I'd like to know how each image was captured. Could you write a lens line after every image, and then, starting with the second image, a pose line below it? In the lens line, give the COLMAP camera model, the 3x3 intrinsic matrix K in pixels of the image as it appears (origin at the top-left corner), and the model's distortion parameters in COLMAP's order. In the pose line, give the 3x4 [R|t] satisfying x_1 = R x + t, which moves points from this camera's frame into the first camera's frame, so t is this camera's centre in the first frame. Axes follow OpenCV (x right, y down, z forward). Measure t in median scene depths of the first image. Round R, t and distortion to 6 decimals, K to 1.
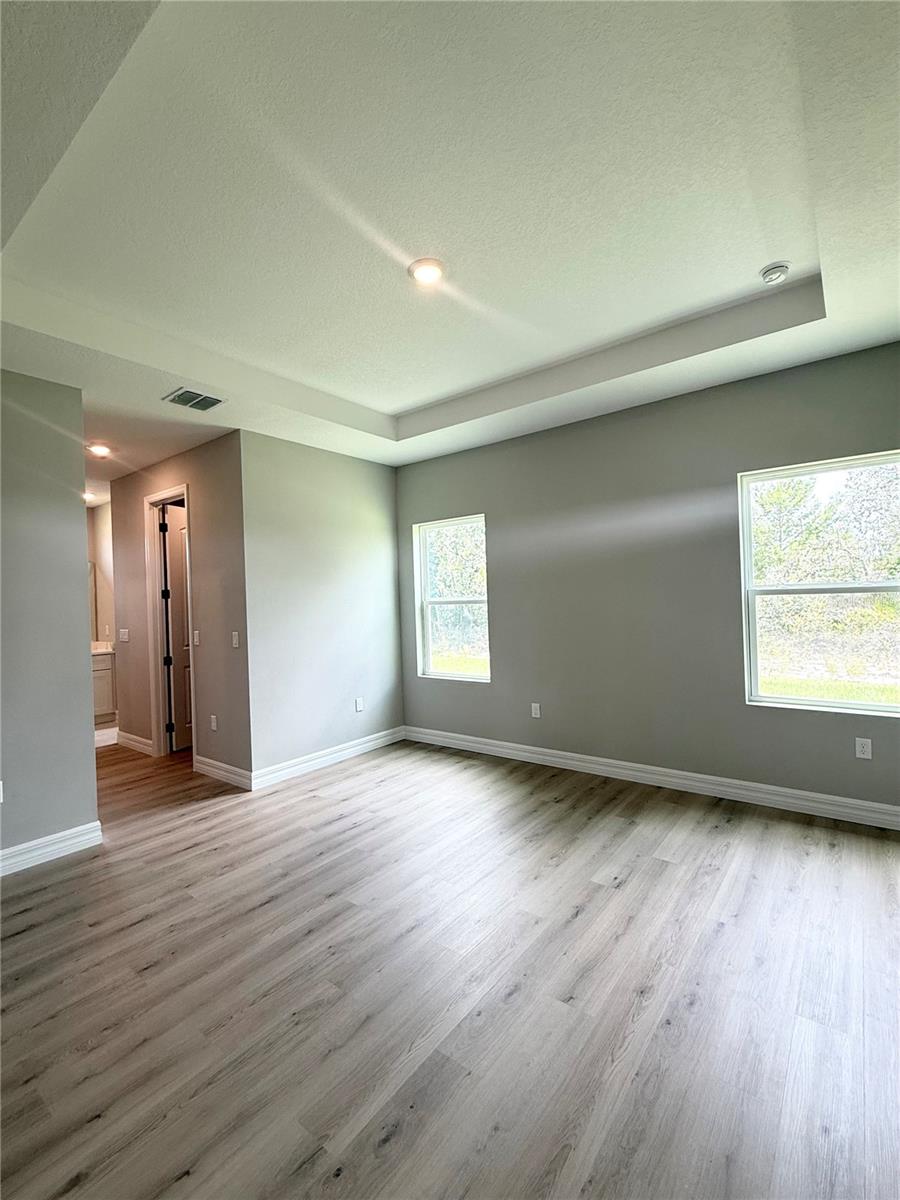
lens RADIAL K [[524.8, 0, 450.0], [0, 524.8, 600.0], [0, 0, 1]] dist [-0.000039, 0.000019]
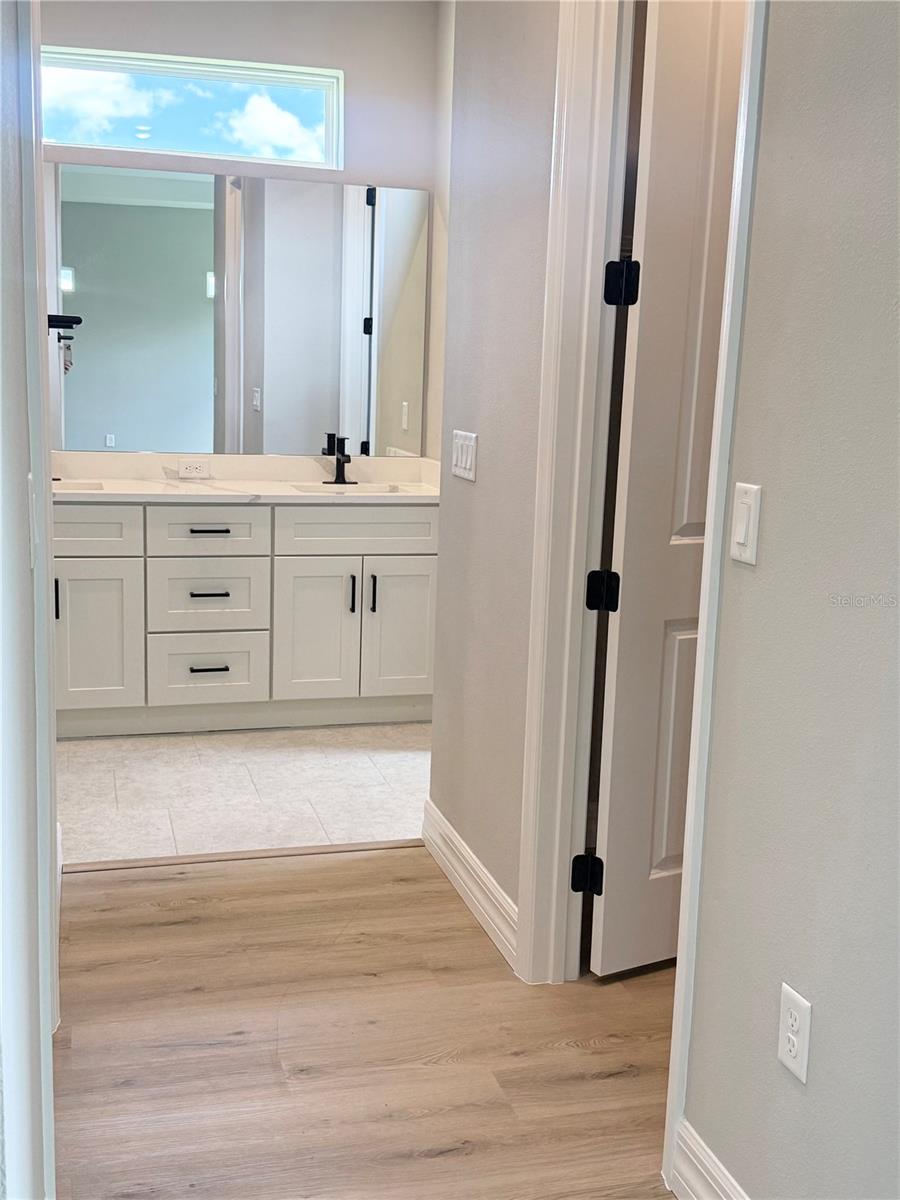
lens RADIAL K [[1301.5, 0, 450.0], [0, 1301.5, 600.0], [0, 0, 1]] dist [0.008262, 0.003679]
pose [[0.804377, 0.166138, -0.570418, -0.280987], [-0.063140, 0.978573, 0.195978, 0.015369], [0.590755, -0.121624, 0.797632, 0.532543]]
